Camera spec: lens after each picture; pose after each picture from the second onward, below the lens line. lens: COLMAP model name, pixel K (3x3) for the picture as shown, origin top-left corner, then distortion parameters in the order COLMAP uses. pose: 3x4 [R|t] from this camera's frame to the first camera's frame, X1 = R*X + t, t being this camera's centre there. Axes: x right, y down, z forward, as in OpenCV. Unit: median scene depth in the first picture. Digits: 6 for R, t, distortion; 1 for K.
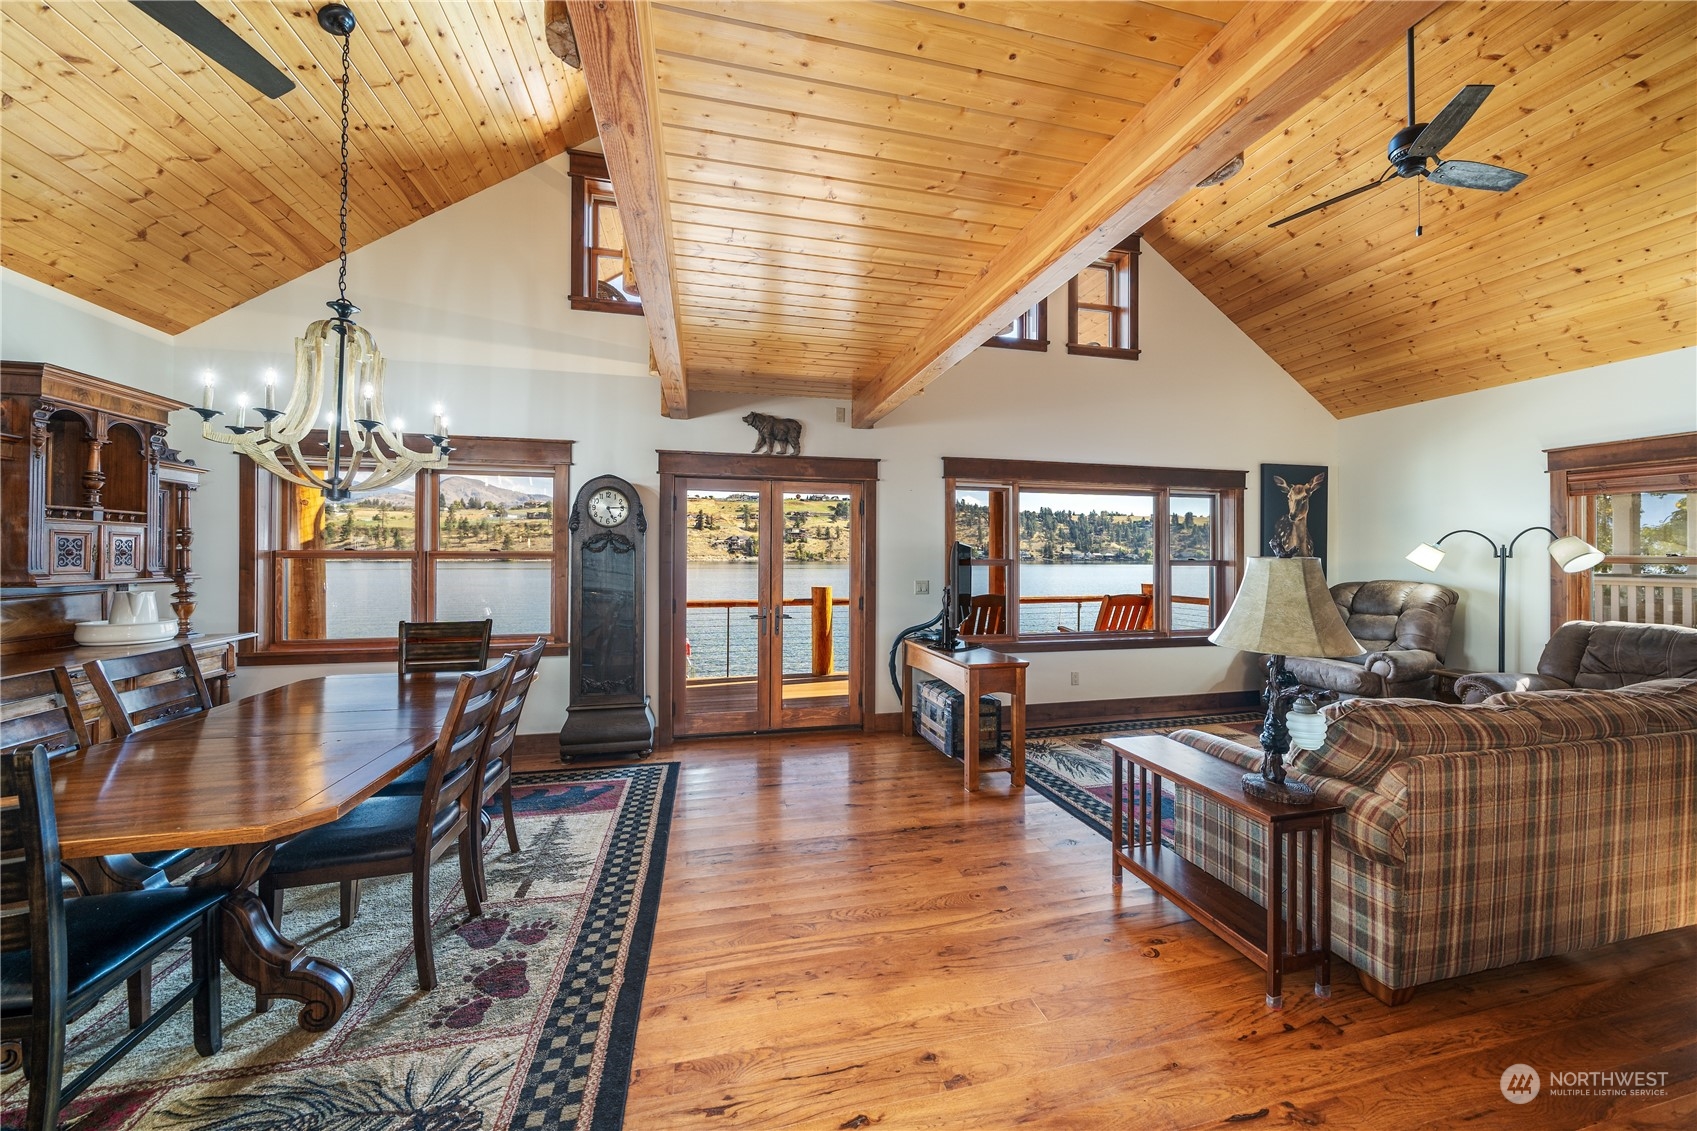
lens RADIAL K [[586.9, 0, 842.7], [0, 586.9, 554.5], [0, 0, 1]] dist [-0.000721, -0.000018]
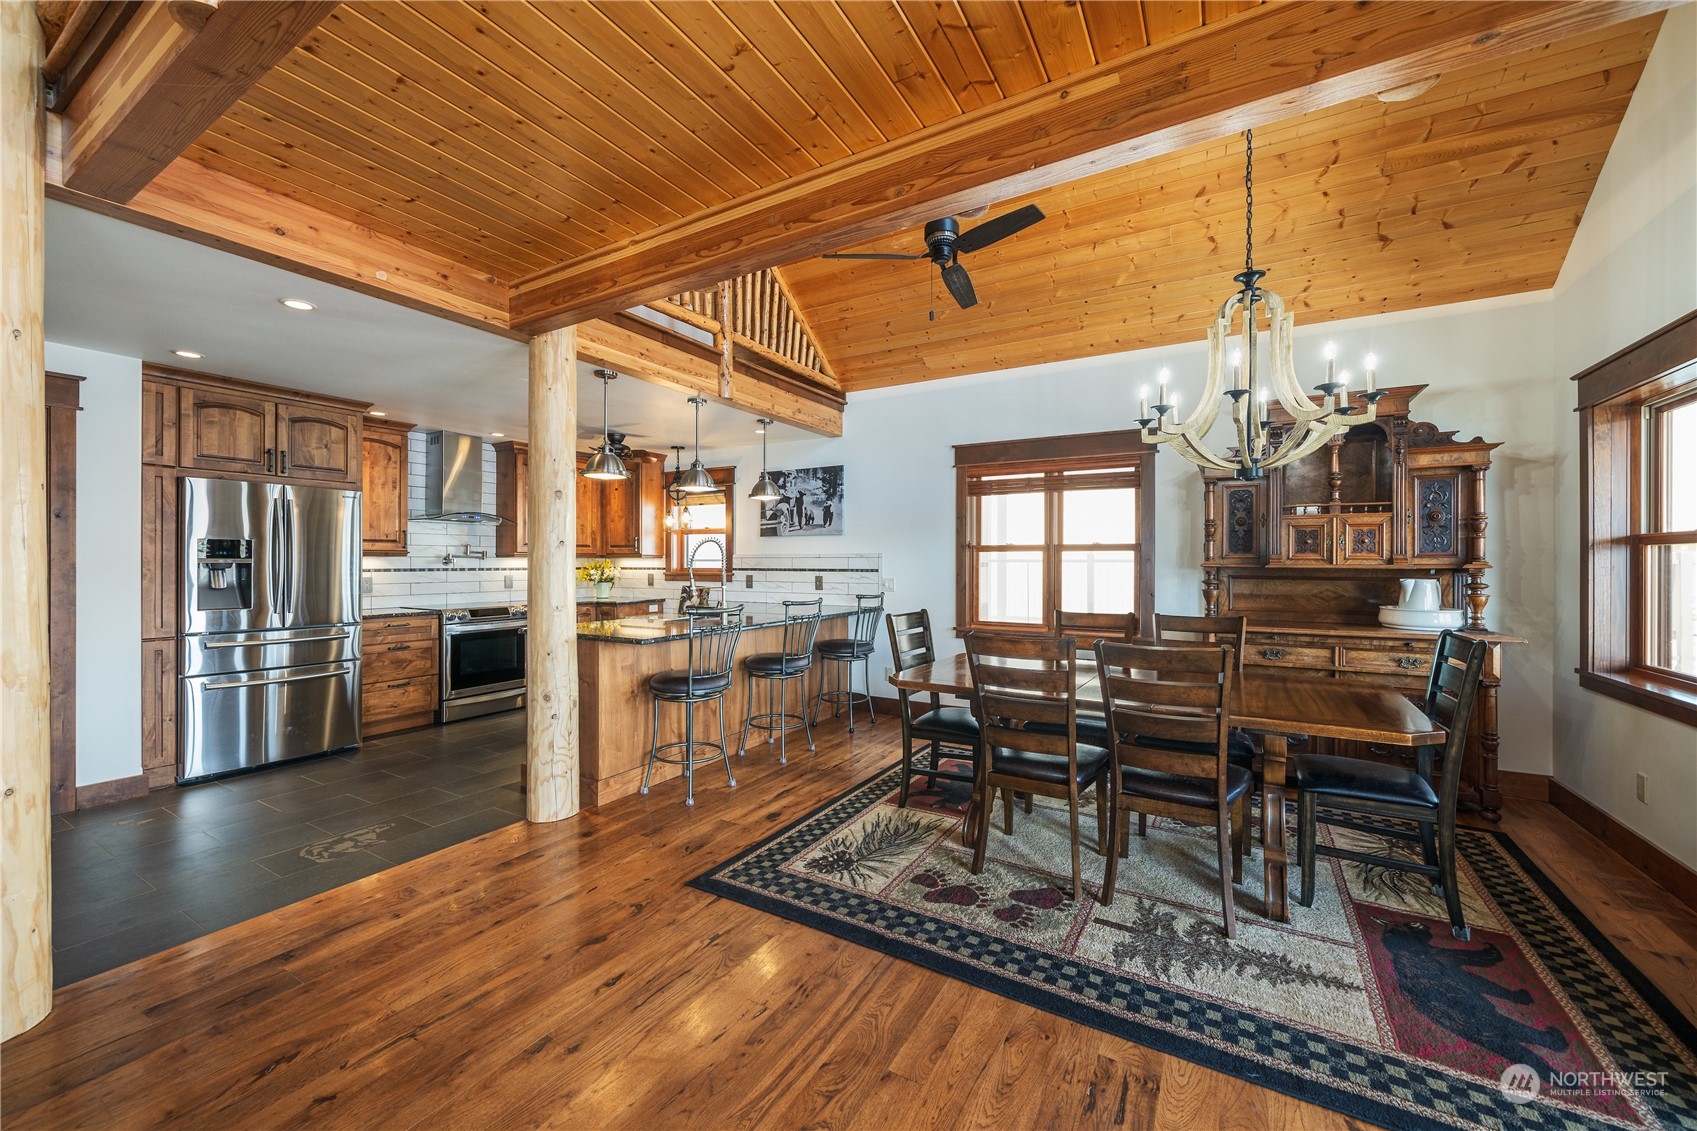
lens RADIAL K [[661.9, 0, 837.9], [0, 661.9, 565.3], [0, 0, 1]] dist [0.000615, 0.000085]
pose [[-0.693669, -0.001492, -0.720292, 0.397928], [-0.004497, 0.999987, 0.002259, 0.049617], [0.720280, 0.004806, -0.693667, 1.305299]]
